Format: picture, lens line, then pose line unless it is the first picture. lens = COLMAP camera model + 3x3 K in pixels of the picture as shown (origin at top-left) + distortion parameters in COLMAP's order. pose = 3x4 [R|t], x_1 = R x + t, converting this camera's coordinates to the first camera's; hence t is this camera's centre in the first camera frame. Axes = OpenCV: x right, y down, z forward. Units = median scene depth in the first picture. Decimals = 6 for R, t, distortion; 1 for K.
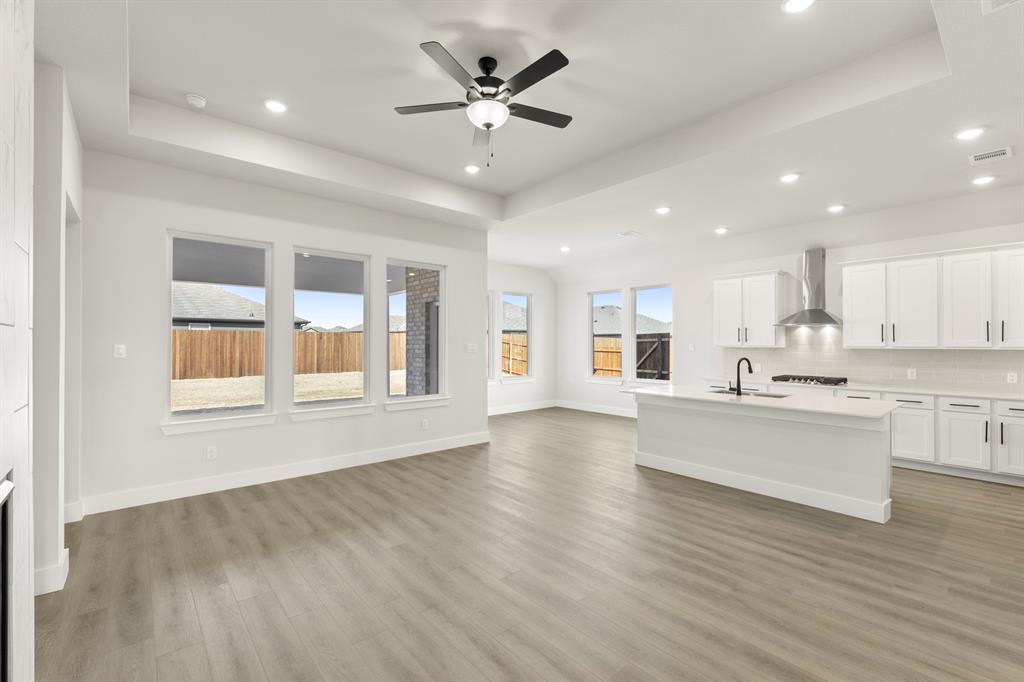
lens RADIAL K [[452.0, 0, 506.5], [0, 452.0, 337.6], [0, 0, 1]] dist [0.004478, 0.000067]
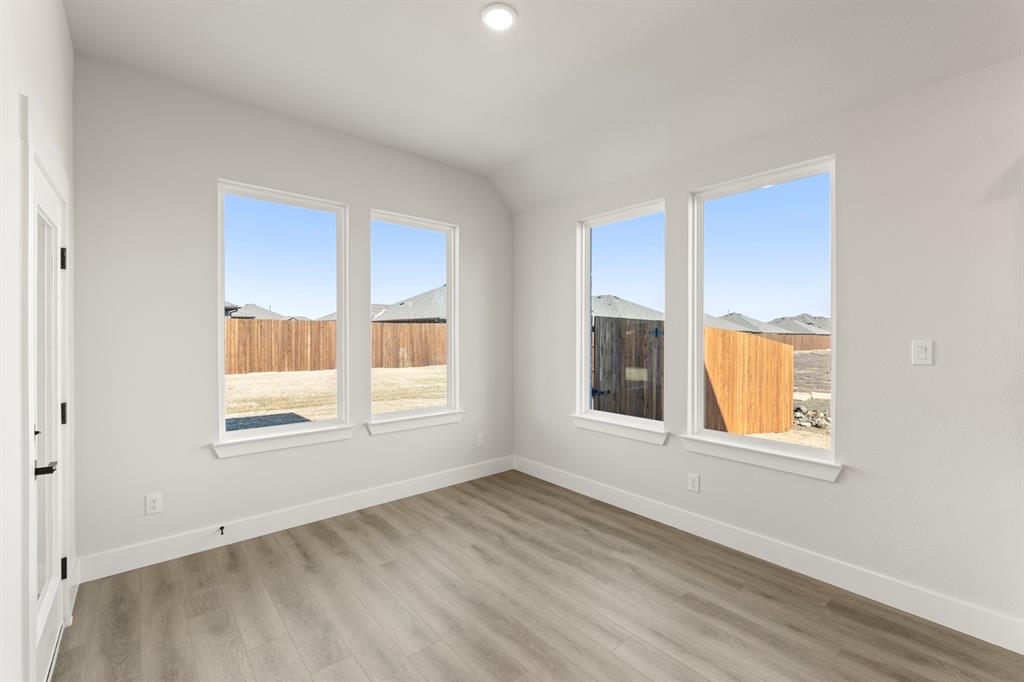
lens RADIAL K [[423.2, 0, 504.2], [0, 423.2, 333.0], [0, 0, 1]] dist [-0.010284, -0.000665]
pose [[0.999935, 0.005838, -0.009843, 0.197908], [-0.005758, 0.999951, 0.008071, 0.010800], [0.009889, -0.008014, 0.999919, 1.051290]]
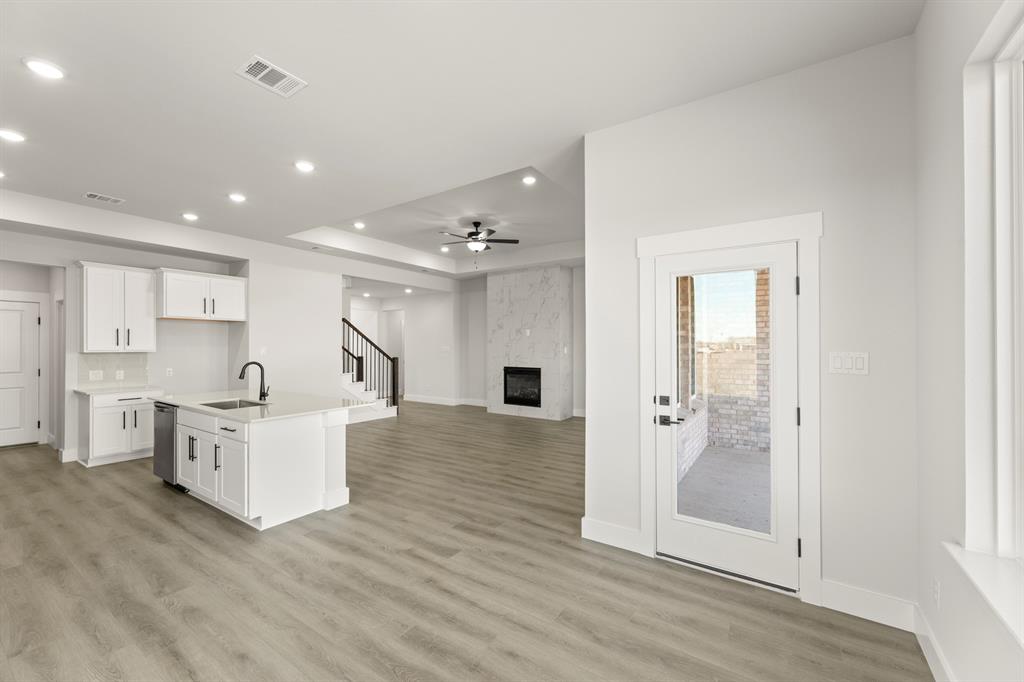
lens RADIAL K [[400.7, 0, 512.3], [0, 400.7, 349.2], [0, 0, 1]] dist [0.001210, 0.000722]
pose [[-0.959500, 0.000232, -0.281709, 0.215688], [0.000670, 0.999999, -0.001456, 0.016253], [0.281709, -0.001586, -0.959499, 1.784707]]
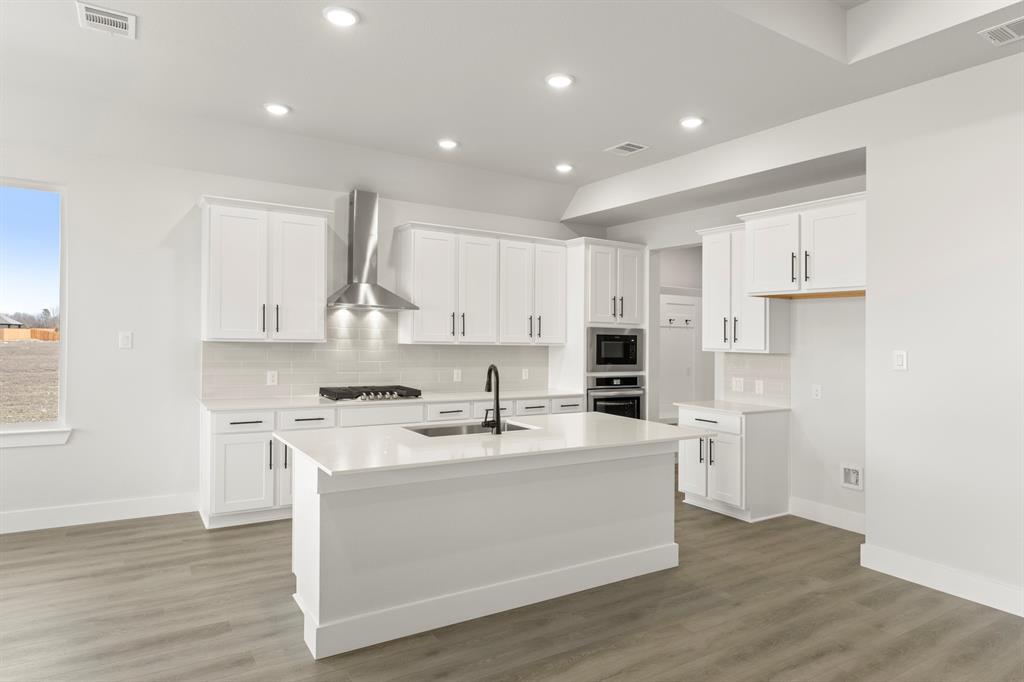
lens RADIAL K [[615.5, 0, 513.6], [0, 615.5, 337.4], [0, 0, 1]] dist [0.001612, -0.004277]
pose [[0.129475, 0.002685, 0.991579, -0.202674], [-0.032028, 0.999486, 0.001476, 0.007691], [-0.991065, -0.031950, 0.129494, 0.796922]]
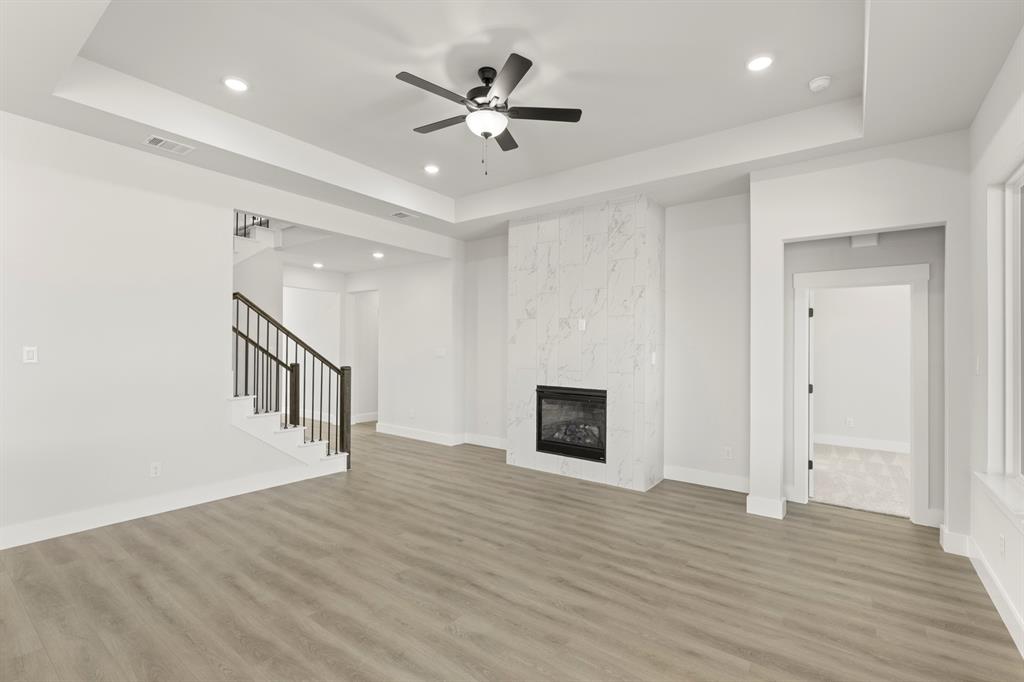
lens RADIAL K [[452.0, 0, 512.7], [0, 452.0, 347.9], [0, 0, 1]] dist [0.004478, 0.000067]
pose [[-0.972577, -0.011475, -0.232297, 0.082388], [-0.009823, 0.999918, -0.008264, 0.008586], [0.232373, -0.005755, -0.972610, 1.195962]]
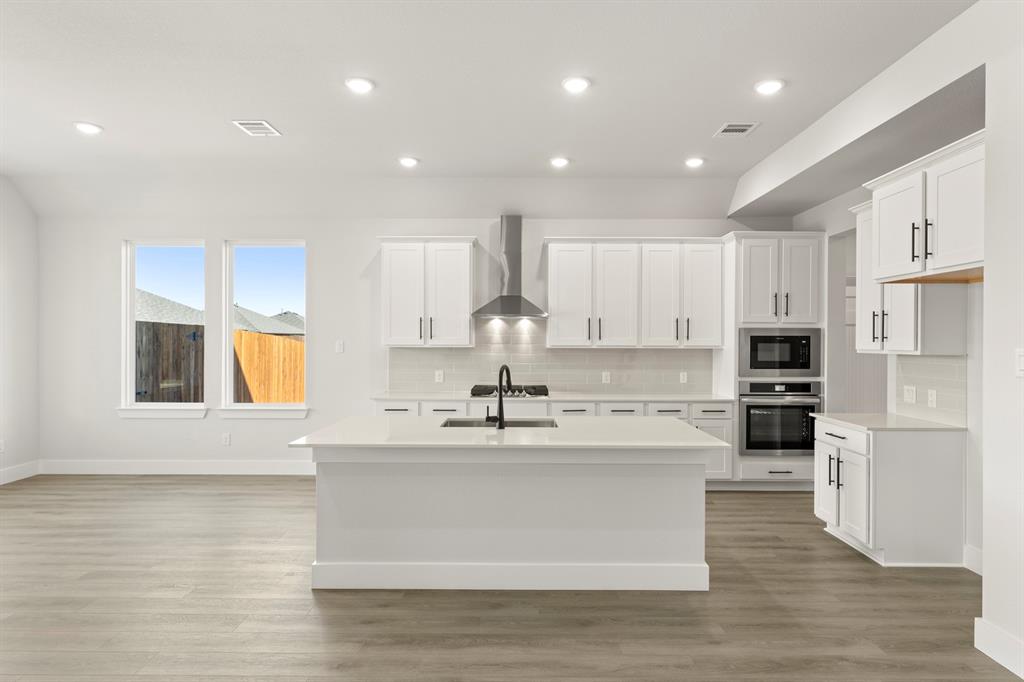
lens RADIAL K [[574.9, 0, 525.5], [0, 574.9, 342.3], [0, 0, 1]] dist [-0.001470, 0.003026]
pose [[0.642908, 0.000694, 0.765943, -0.041709], [-0.013091, 0.999863, 0.010083, 0.005377], [-0.765832, -0.016509, 0.642829, 0.439389]]
